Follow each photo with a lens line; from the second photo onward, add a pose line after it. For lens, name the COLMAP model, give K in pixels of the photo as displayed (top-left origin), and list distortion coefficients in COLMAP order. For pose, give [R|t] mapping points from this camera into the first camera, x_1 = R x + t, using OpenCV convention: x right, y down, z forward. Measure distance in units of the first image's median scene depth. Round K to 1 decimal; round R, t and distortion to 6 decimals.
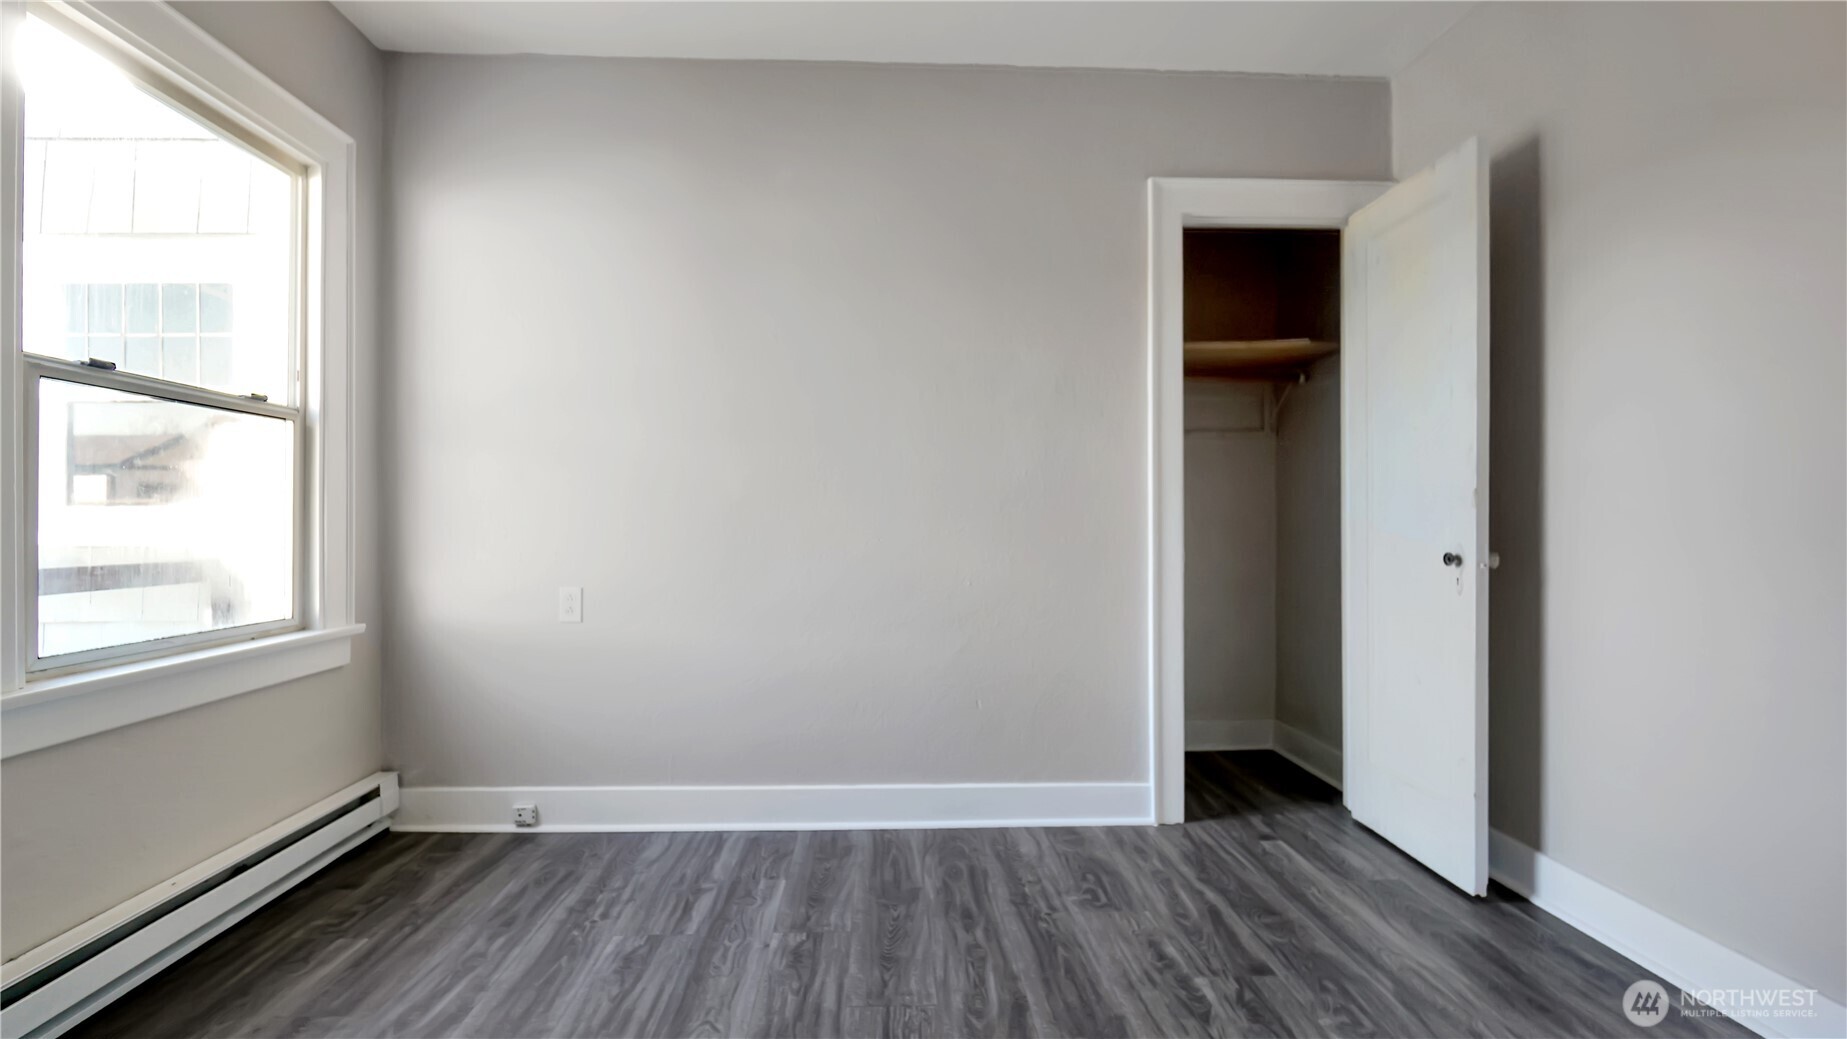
lens RADIAL K [[821.1, 0, 916.2], [0, 821.1, 519.3], [0, 0, 1]] dist [0.000336, -0.001815]
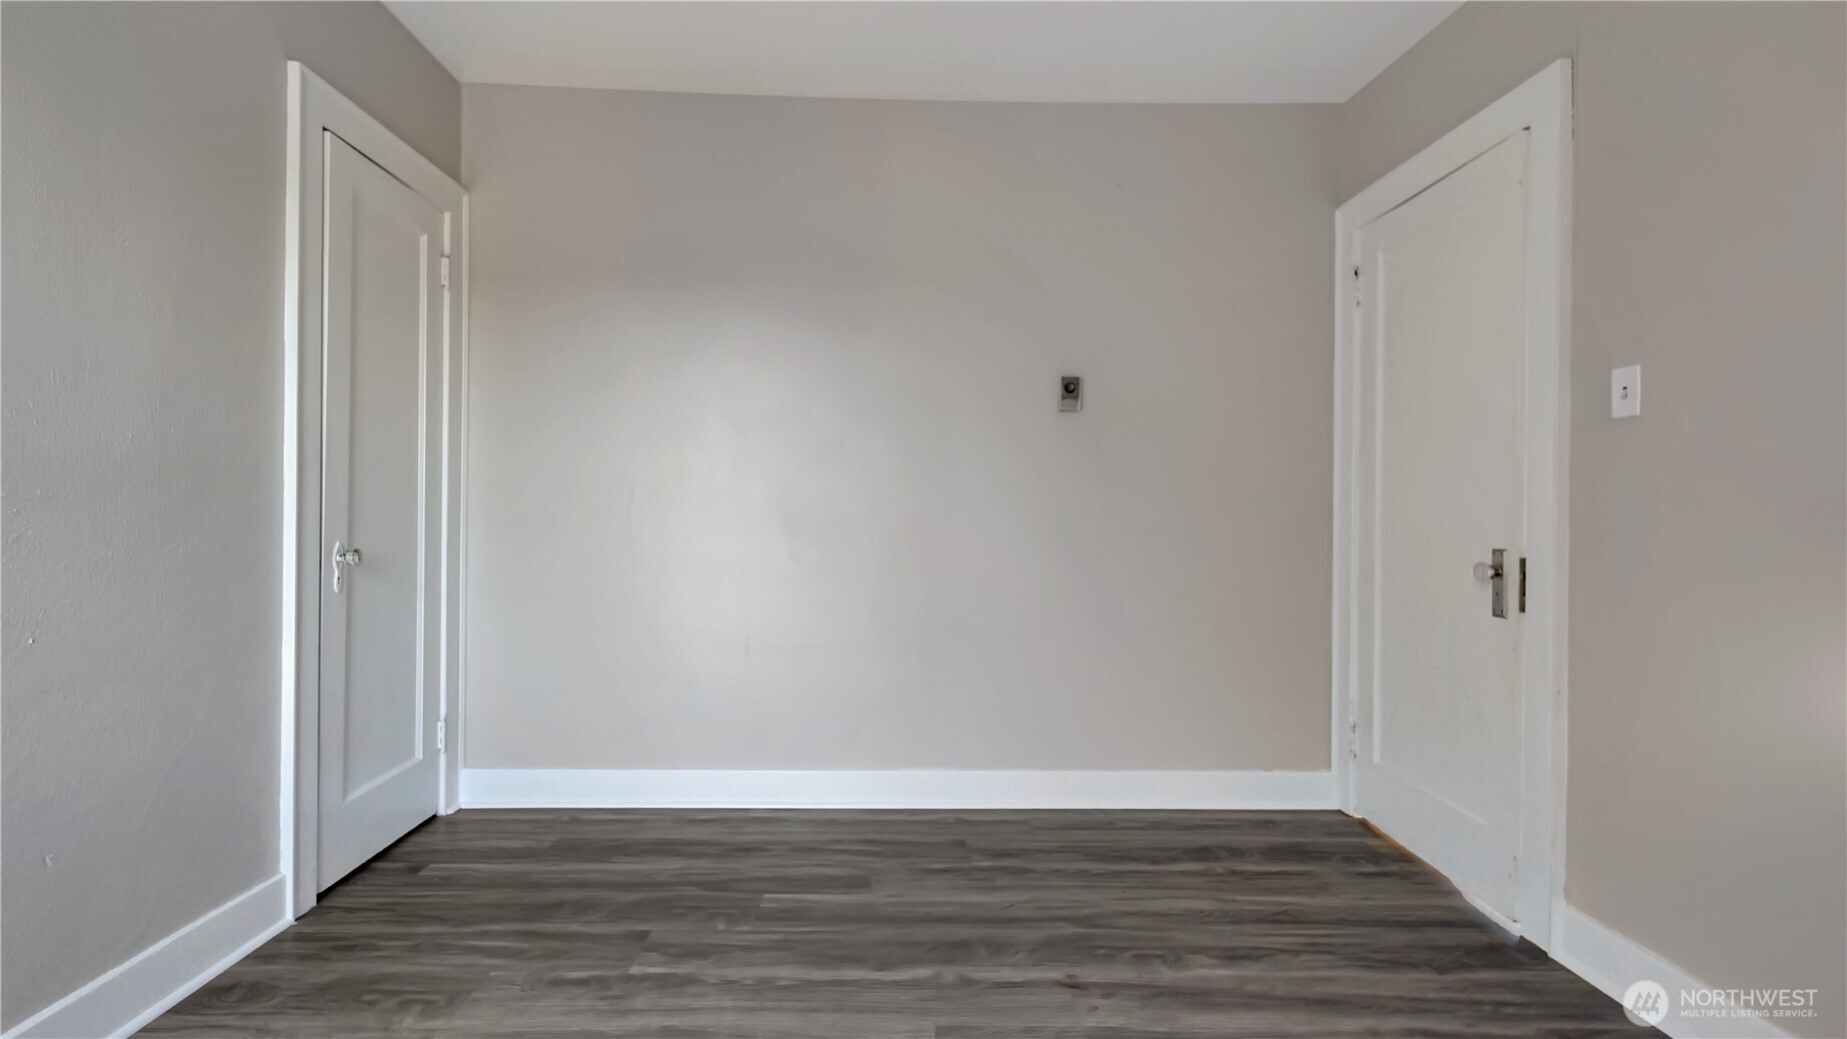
lens RADIAL K [[821.1, 0, 915.3], [0, 821.1, 513.6], [0, 0, 1]] dist [0.000336, -0.001815]
pose [[0.020887, -0.003373, 0.999776, -0.557127], [-0.012632, 0.999914, 0.003637, -0.017049], [-0.999702, -0.012705, 0.020842, 0.519390]]
